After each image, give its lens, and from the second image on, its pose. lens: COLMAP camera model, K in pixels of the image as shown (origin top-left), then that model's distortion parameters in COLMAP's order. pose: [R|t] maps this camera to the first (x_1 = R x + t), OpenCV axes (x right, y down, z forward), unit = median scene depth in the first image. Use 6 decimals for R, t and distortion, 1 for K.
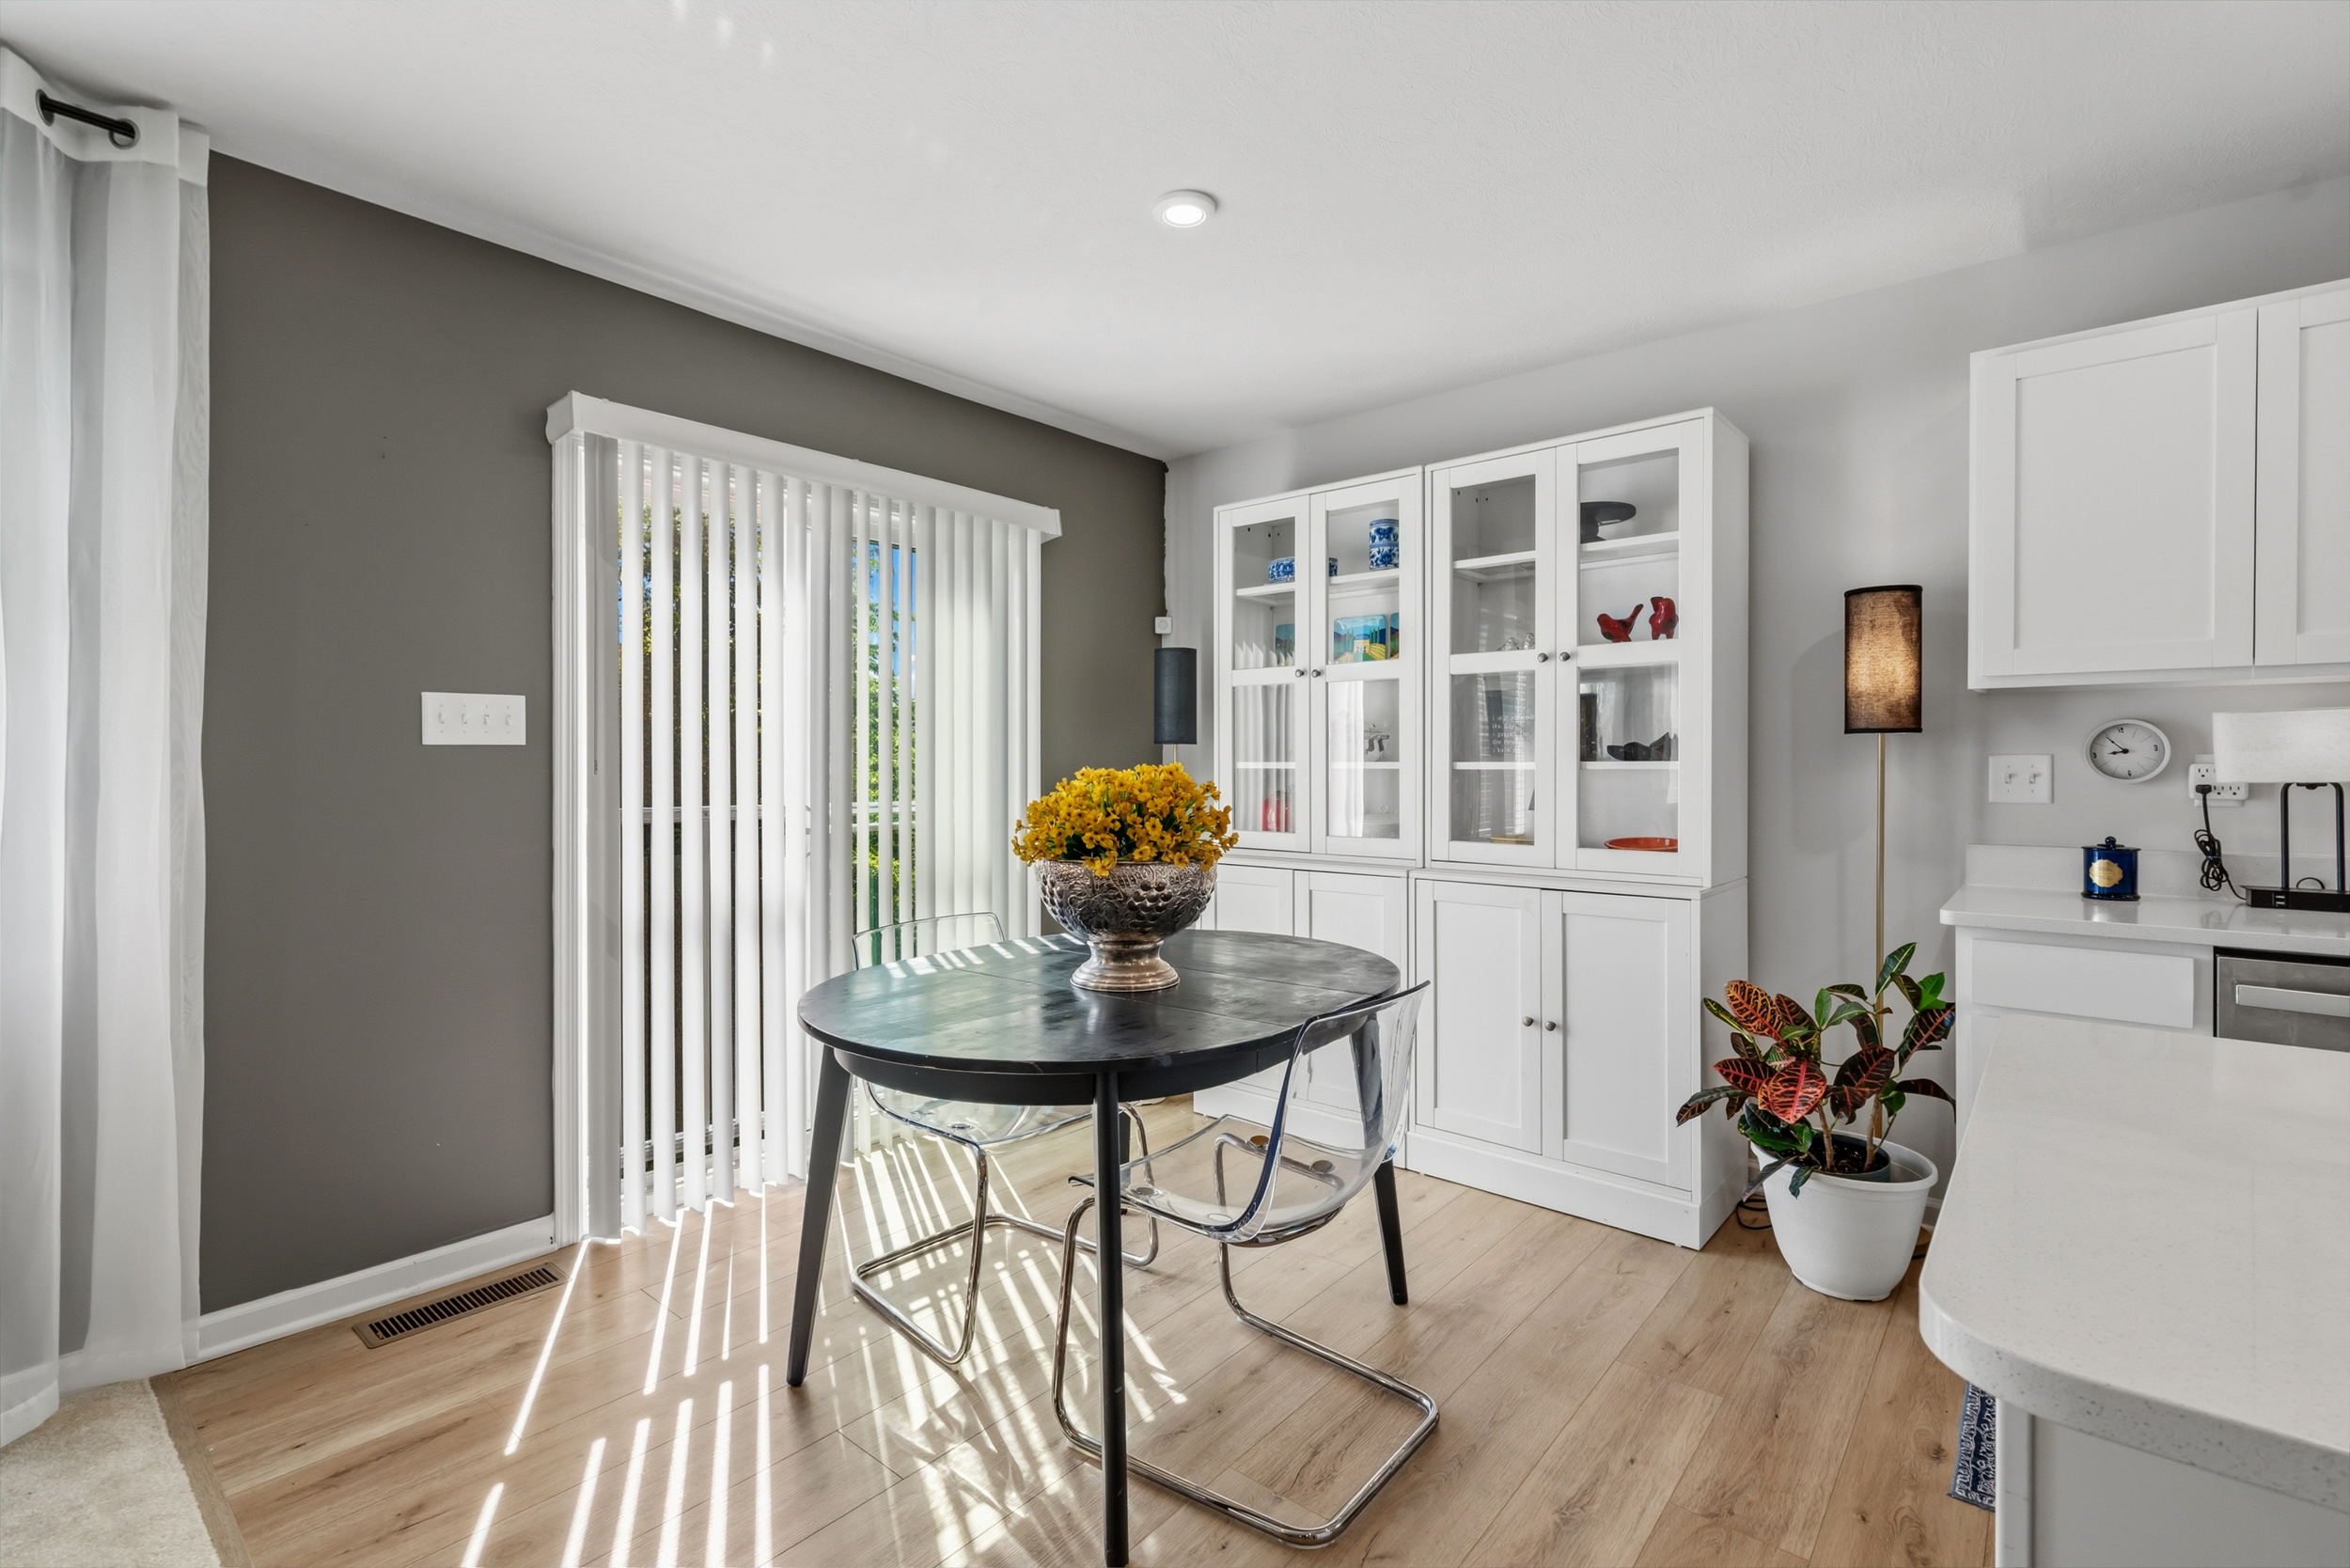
lens RADIAL K [[1076.4, 0, 1166.8], [0, 1076.4, 768.5], [0, 0, 1]] dist [-0.002560, 0.001278]
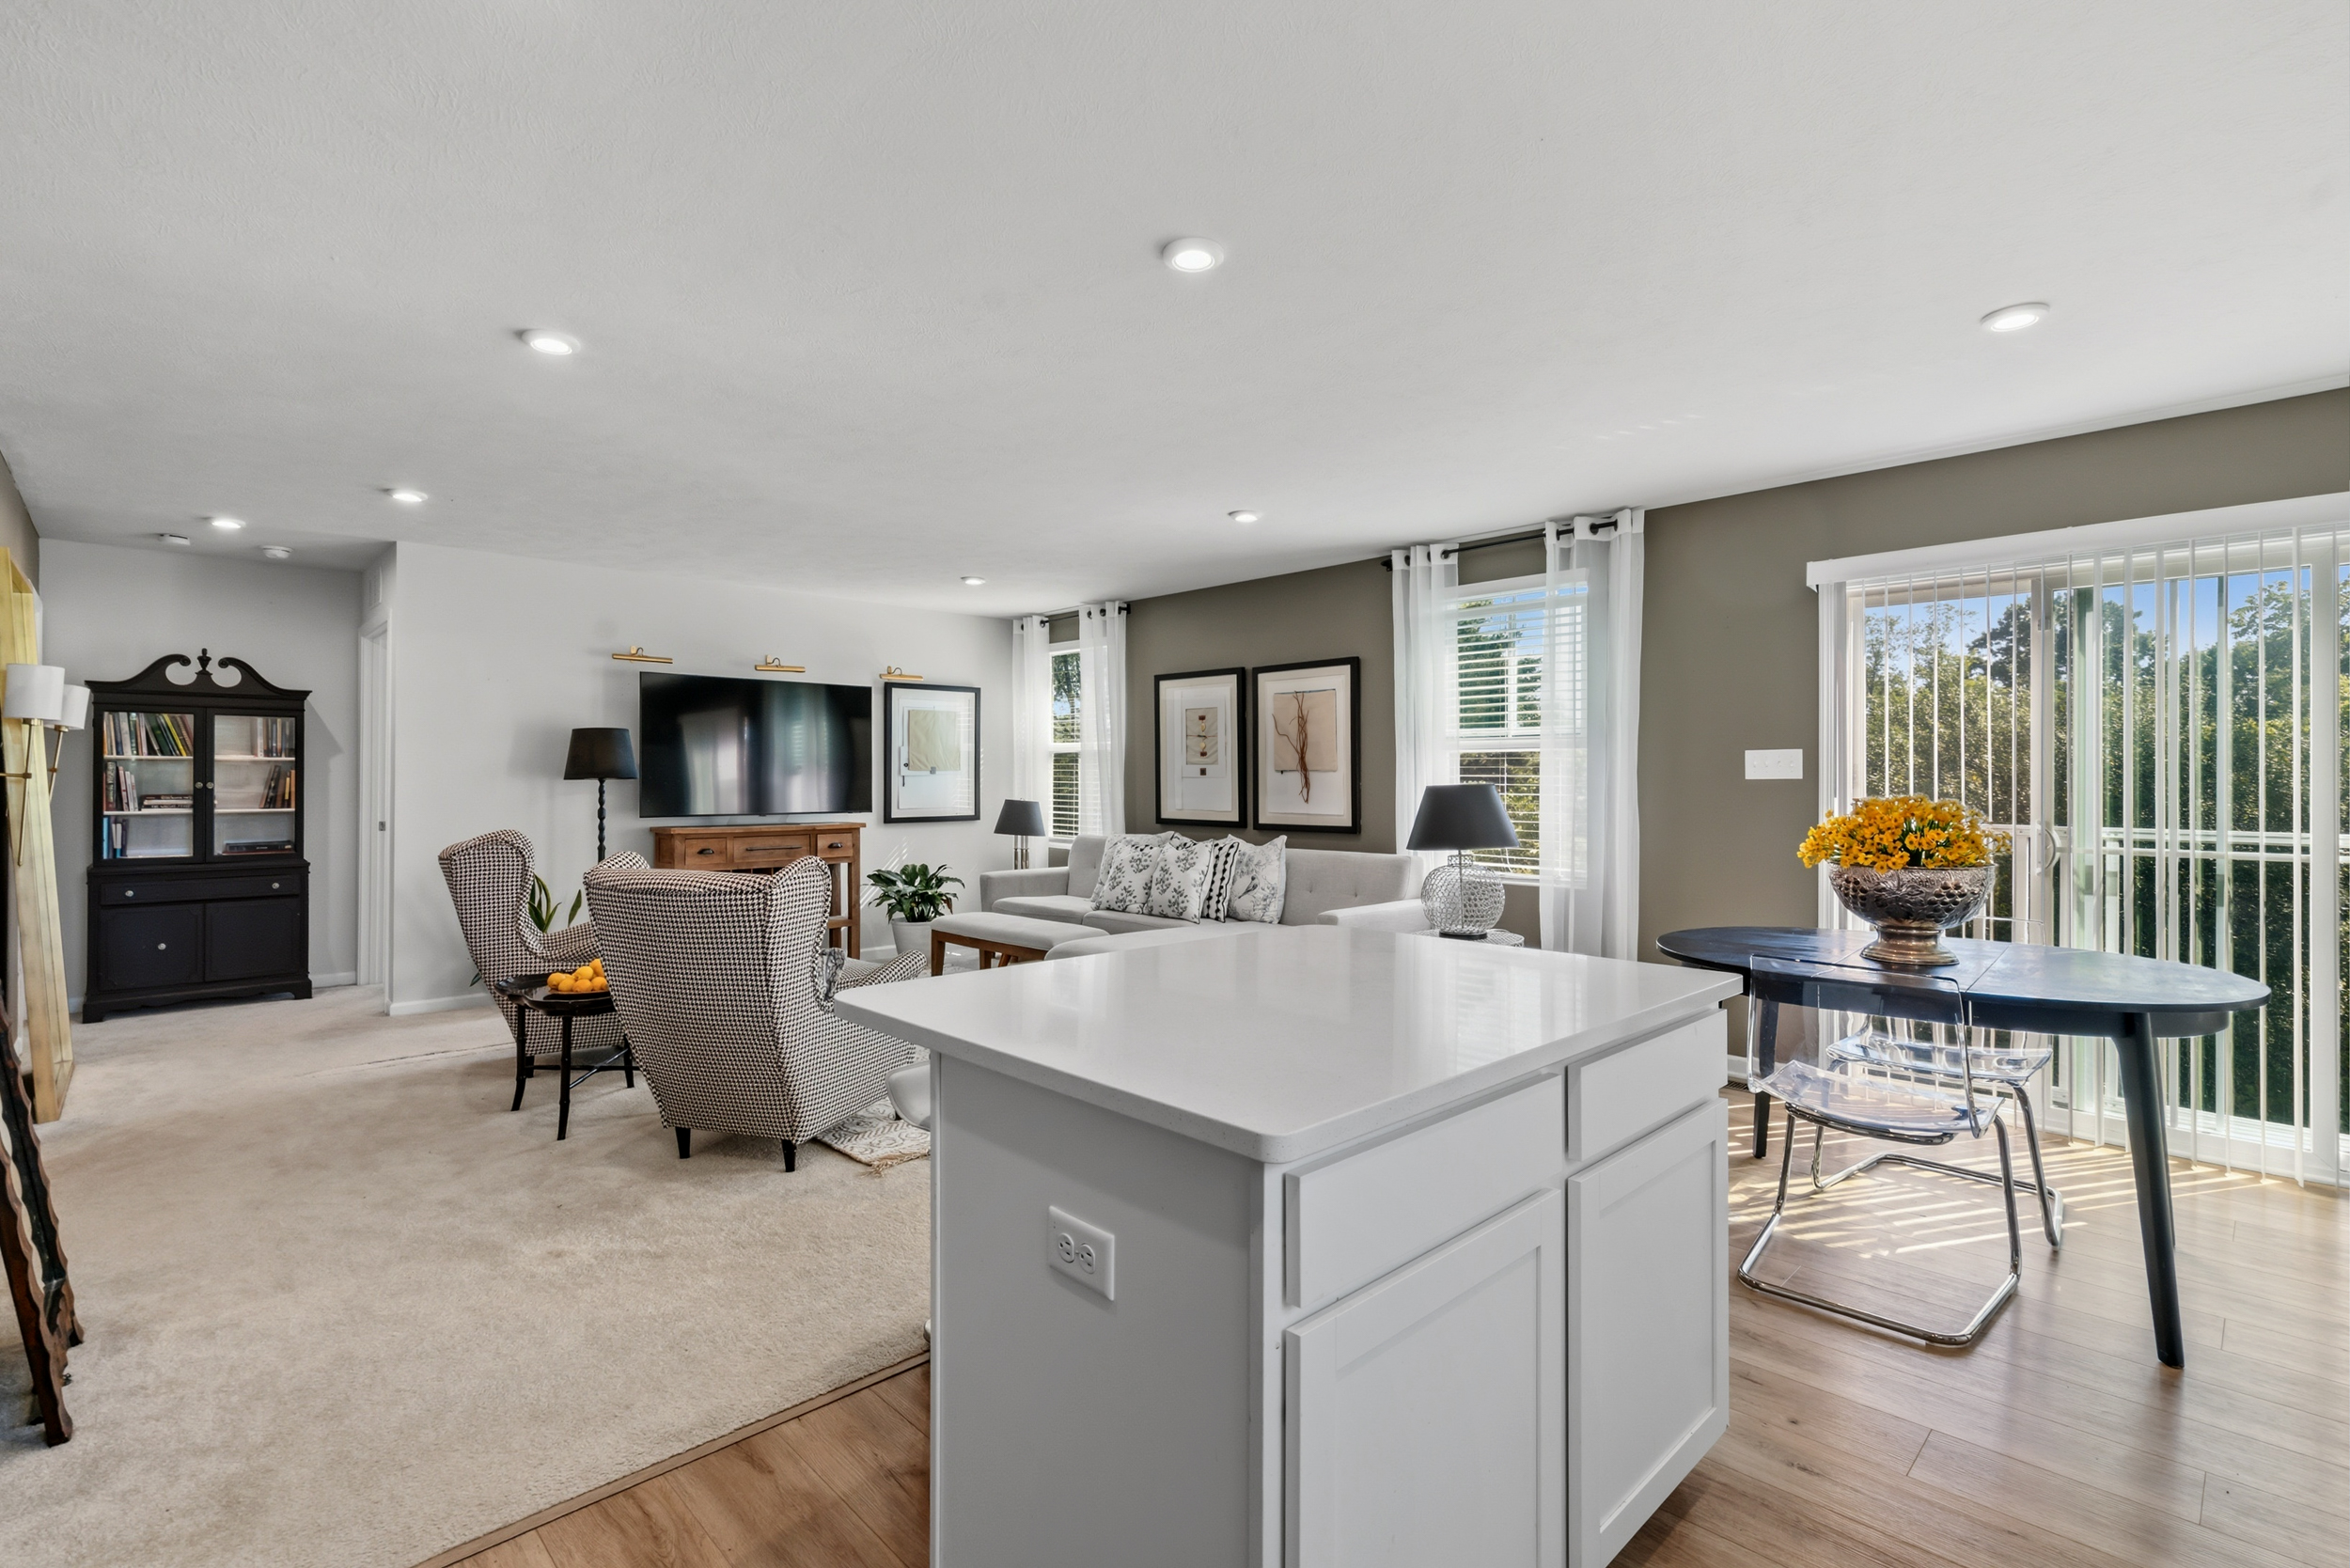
lens RADIAL K [[1076.4, 0, 1164.2], [0, 1076.4, 786.4], [0, 0, 1]] dist [-0.002560, 0.001278]
pose [[-0.094703, 0.003562, -0.995499, 1.154088], [-0.007103, 0.999966, 0.004253, -0.011076], [0.995480, 0.007474, -0.094675, 0.181237]]
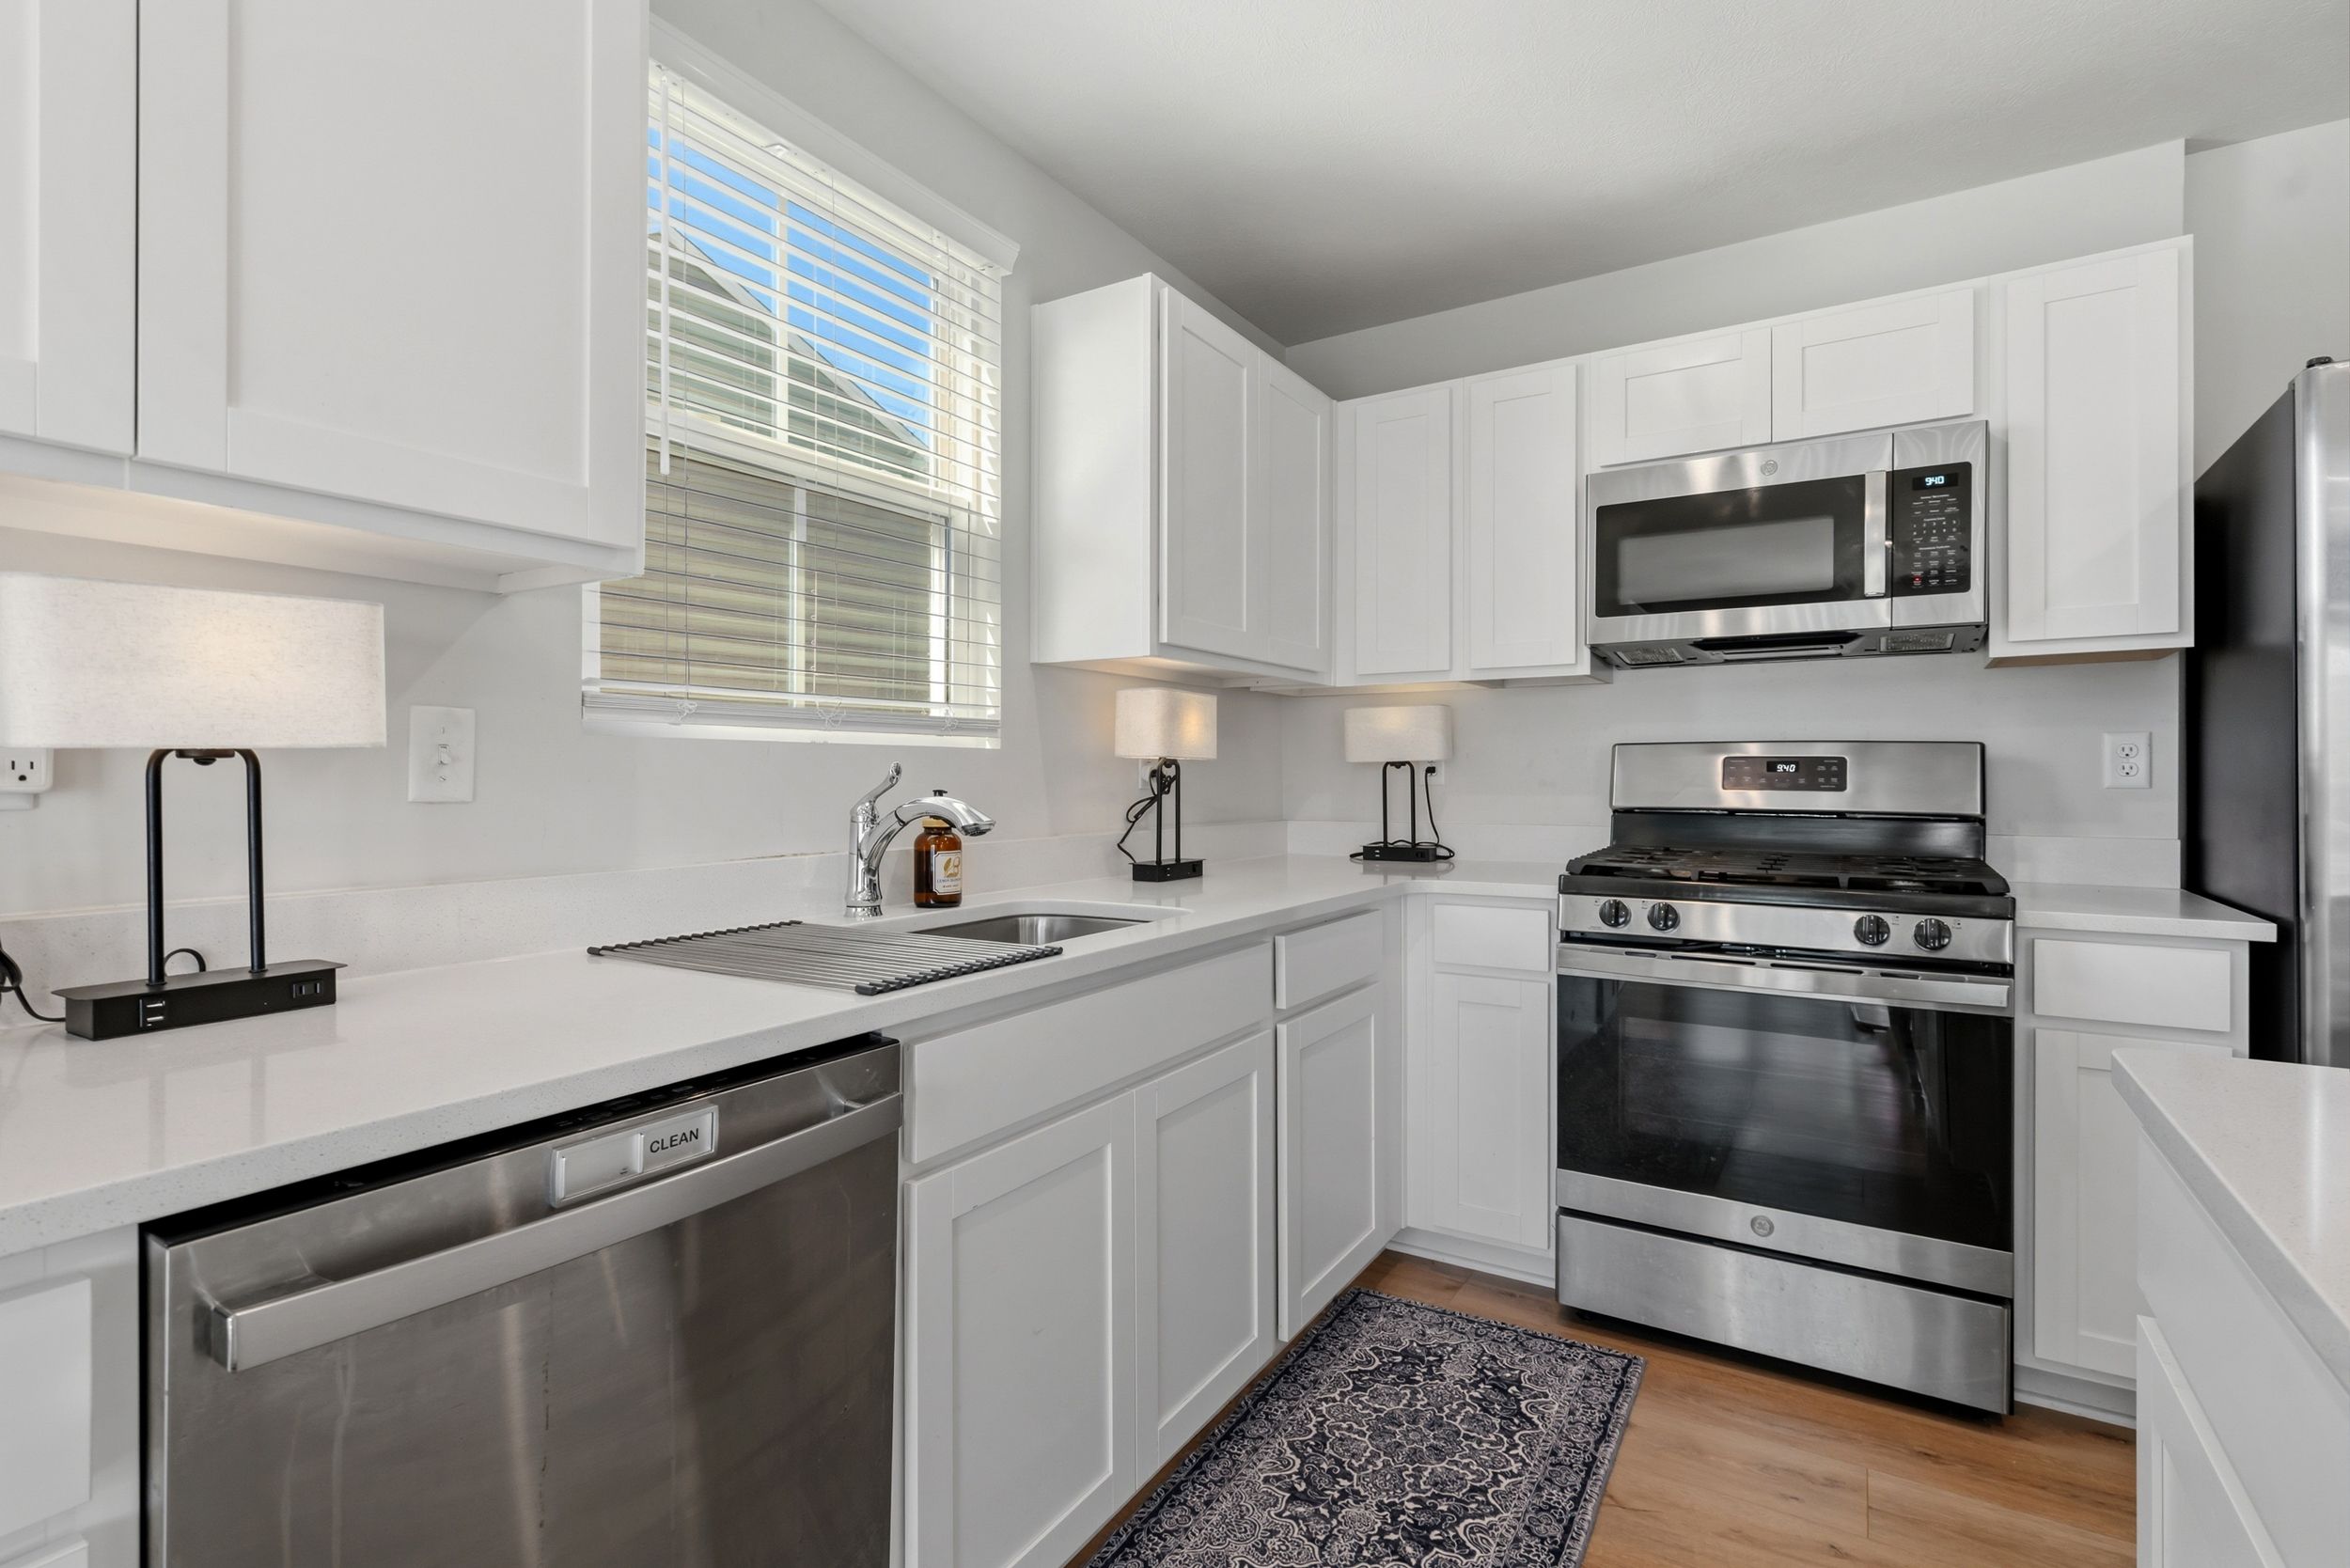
lens RADIAL K [[1107.3, 0, 1168.1], [0, 1107.3, 772.6], [0, 0, 1]] dist [-0.002358, 0.001332]
pose [[-0.151803, 0.004119, 0.988402, 0.444991], [0.005444, 0.999980, -0.003331, 0.023172], [-0.988396, 0.004875, -0.151822, 0.560542]]
